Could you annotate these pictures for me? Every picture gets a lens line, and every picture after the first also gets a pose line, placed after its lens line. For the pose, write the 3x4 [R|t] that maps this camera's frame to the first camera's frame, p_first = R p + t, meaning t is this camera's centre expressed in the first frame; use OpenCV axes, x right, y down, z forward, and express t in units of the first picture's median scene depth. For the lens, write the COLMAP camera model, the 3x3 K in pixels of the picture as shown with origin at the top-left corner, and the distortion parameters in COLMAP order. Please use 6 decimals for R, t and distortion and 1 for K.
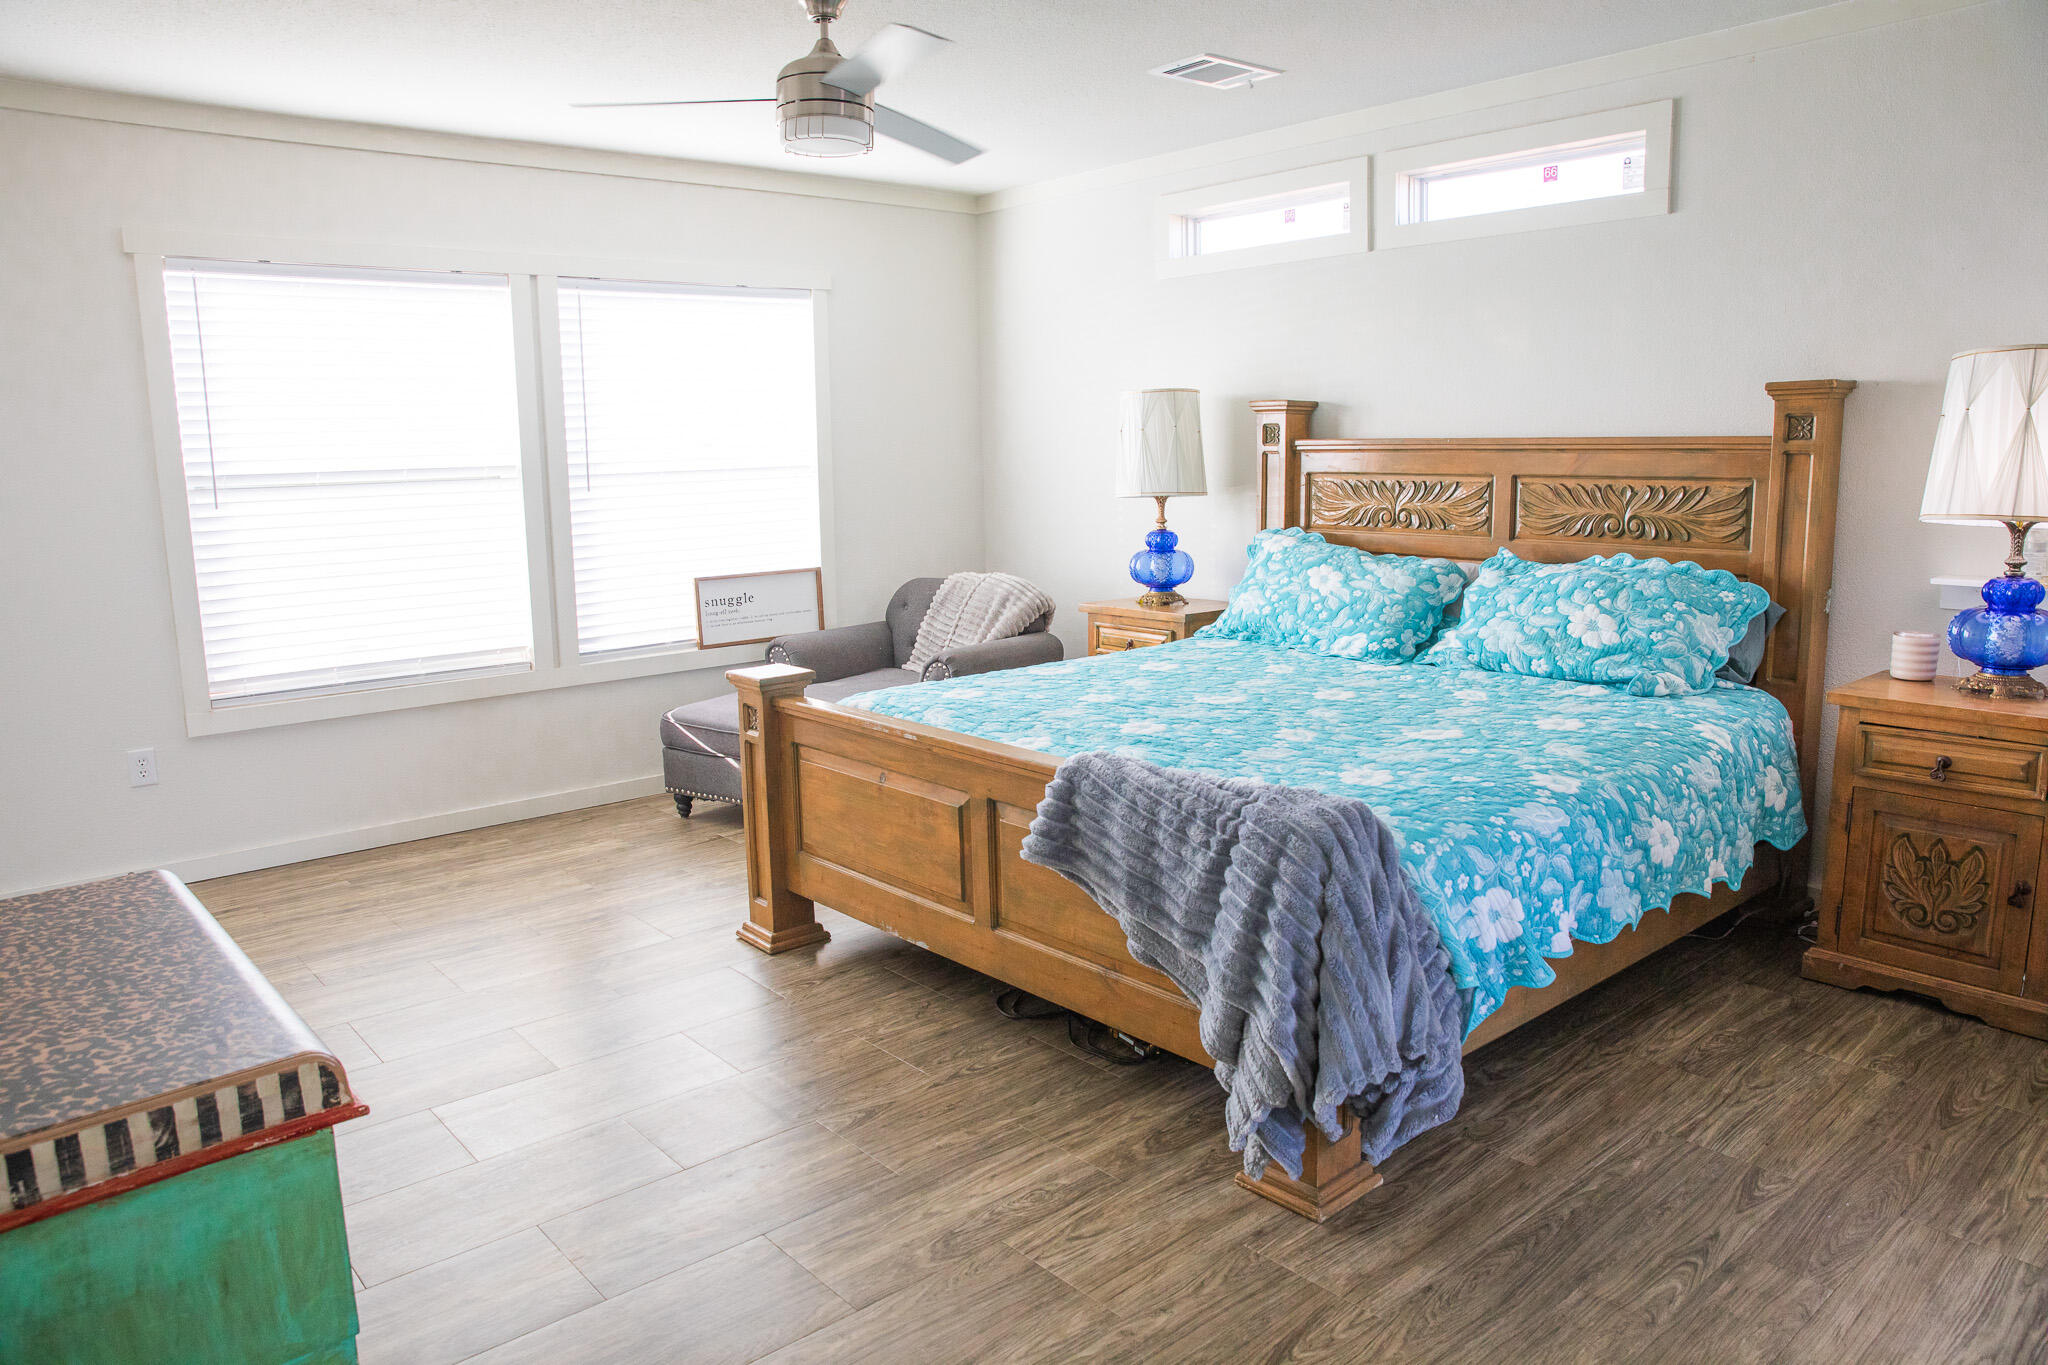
lens RADIAL K [[1391.9, 0, 1027.2], [0, 1391.9, 686.4], [0, 0, 1]] dist [-0.105181, 0.077362]
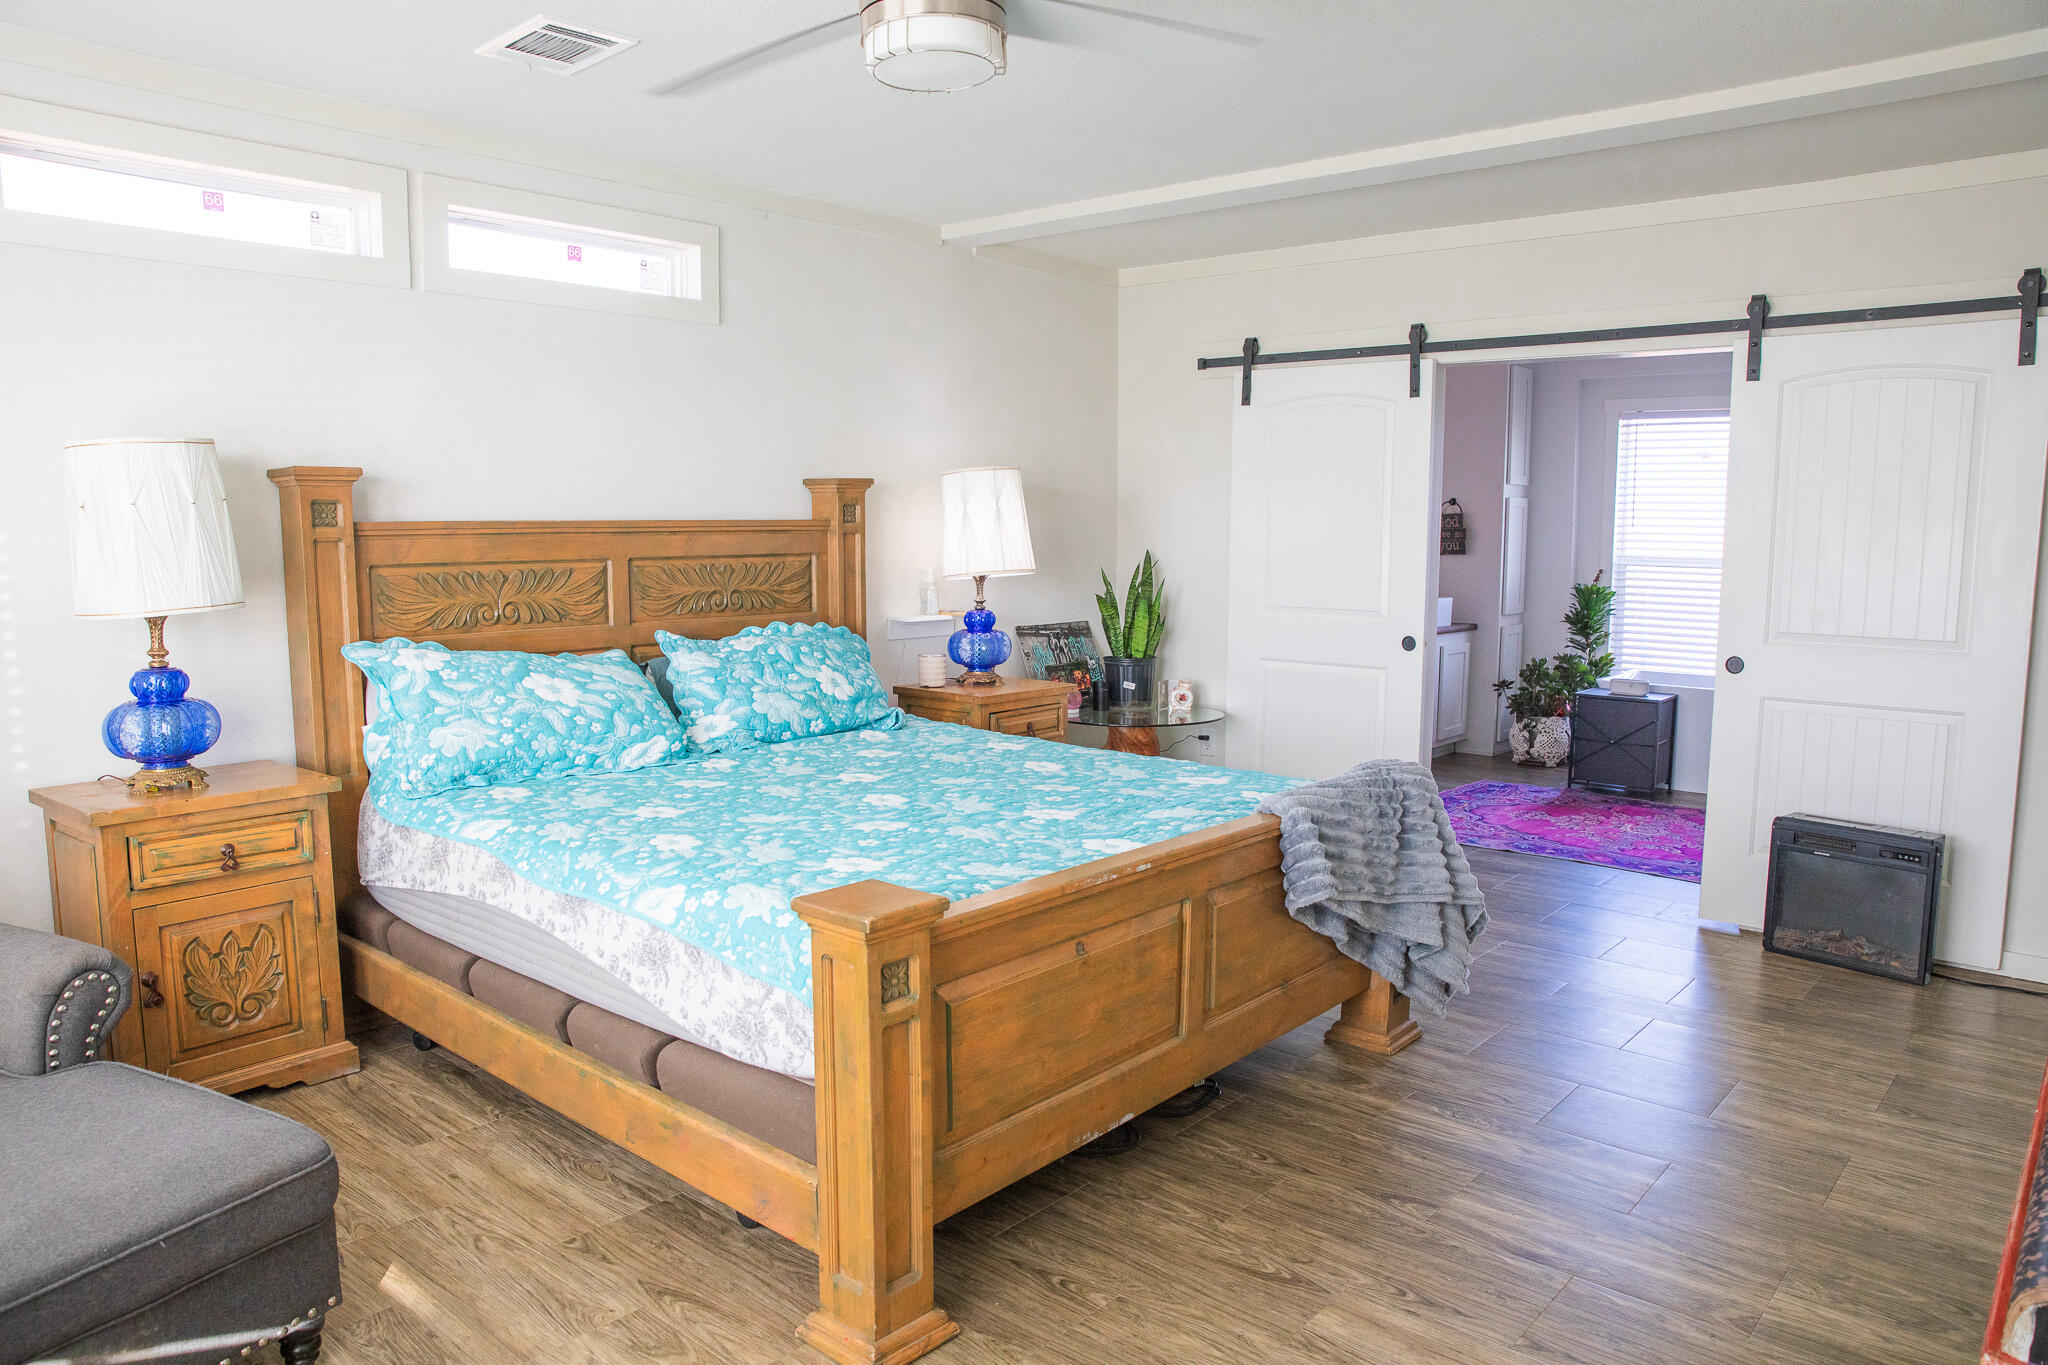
lens RADIAL K [[1391.9, 0, 1022.0], [0, 1391.9, 680.9], [0, 0, 1]] dist [-0.105181, 0.077362]
pose [[-0.131619, -0.092350, 0.986989, -0.659968], [0.176994, 0.977463, 0.115062, -0.132692], [-0.975371, 0.189836, -0.112307, 0.856848]]
